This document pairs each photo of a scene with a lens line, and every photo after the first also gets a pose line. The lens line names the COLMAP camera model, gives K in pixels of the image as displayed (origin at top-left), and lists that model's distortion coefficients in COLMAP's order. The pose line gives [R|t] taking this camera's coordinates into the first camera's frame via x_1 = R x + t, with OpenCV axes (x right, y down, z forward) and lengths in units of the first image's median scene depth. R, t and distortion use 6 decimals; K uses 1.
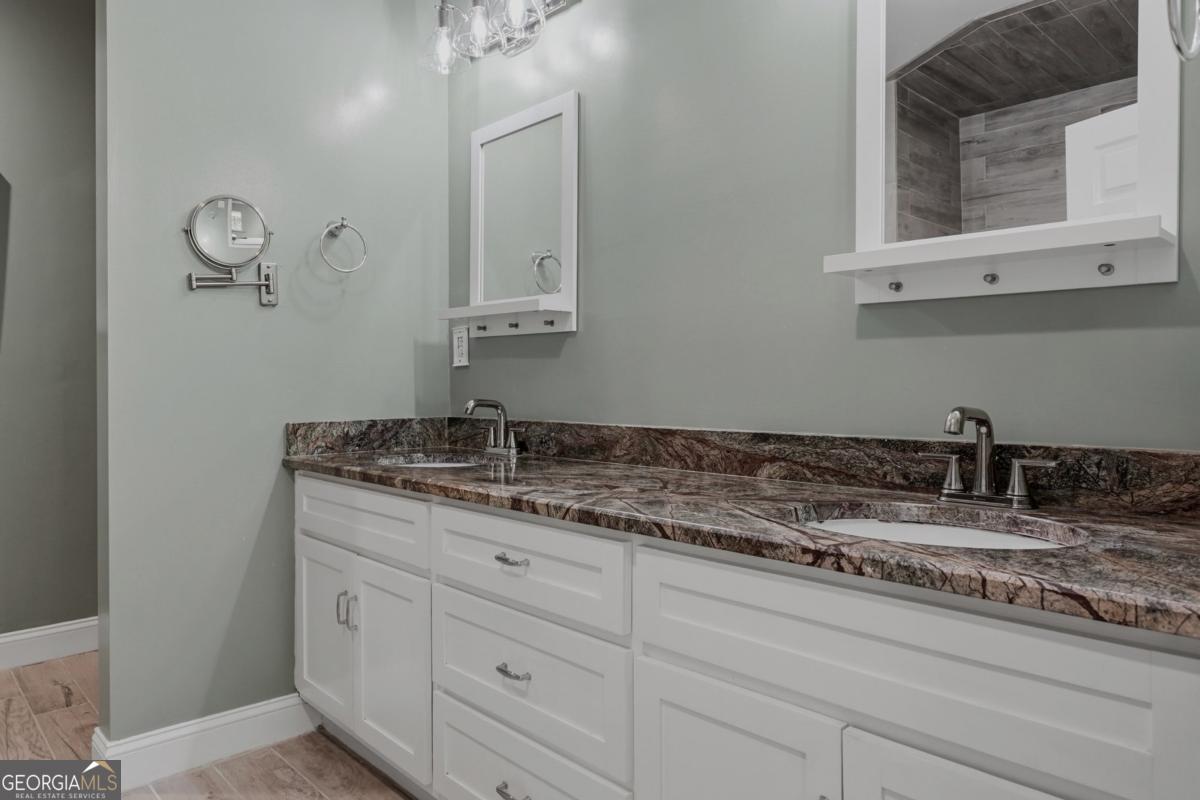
lens RADIAL K [[764.0, 0, 591.0], [0, 764.0, 381.7], [0, 0, 1]] dist [-0.006090, -0.000863]
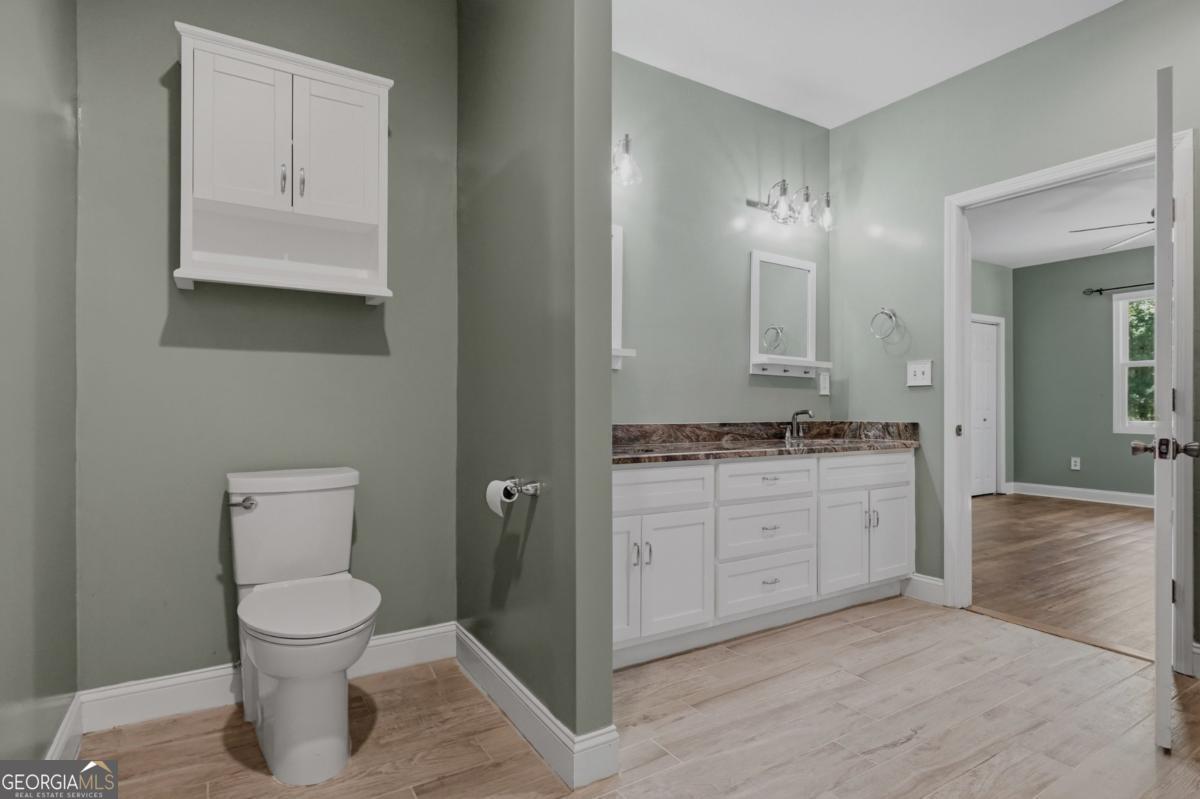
lens RADIAL K [[605.4, 0, 601.4], [0, 605.4, 407.5], [0, 0, 1]] dist [-0.006345, 0.000101]
pose [[0.201392, 0.006919, 0.979486, -1.710578], [-0.007084, 0.999959, -0.005607, 0.031897], [-0.979485, -0.005810, 0.201433, 0.988436]]
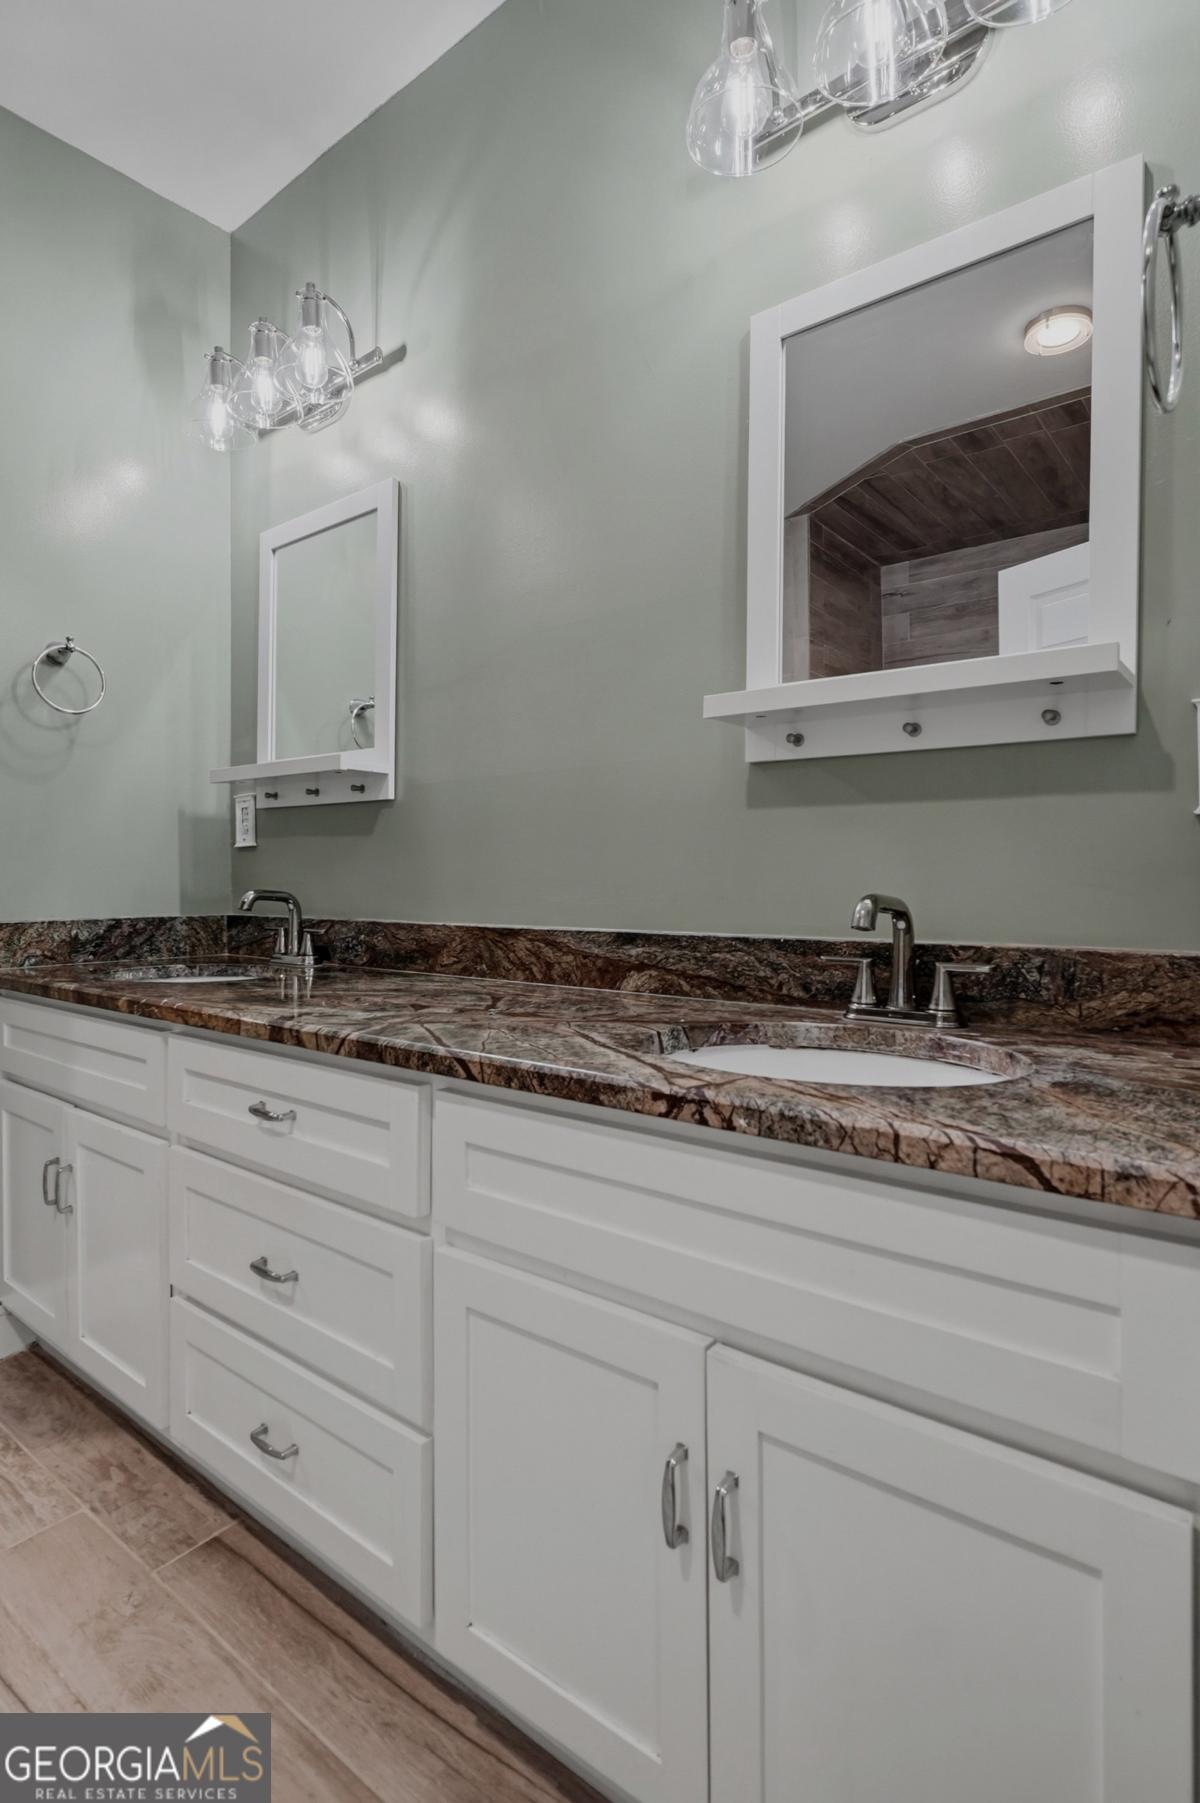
lens RADIAL K [[911.4, 0, 597.0], [0, 911.4, 881.6], [0, 0, 1]] dist [-0.008485, -0.004794]
pose [[0.989230, 0.004357, 0.146307, 0.061039], [-0.004925, 0.999982, 0.003516, 0.013740], [-0.146289, -0.004198, 0.989233, 0.109682]]
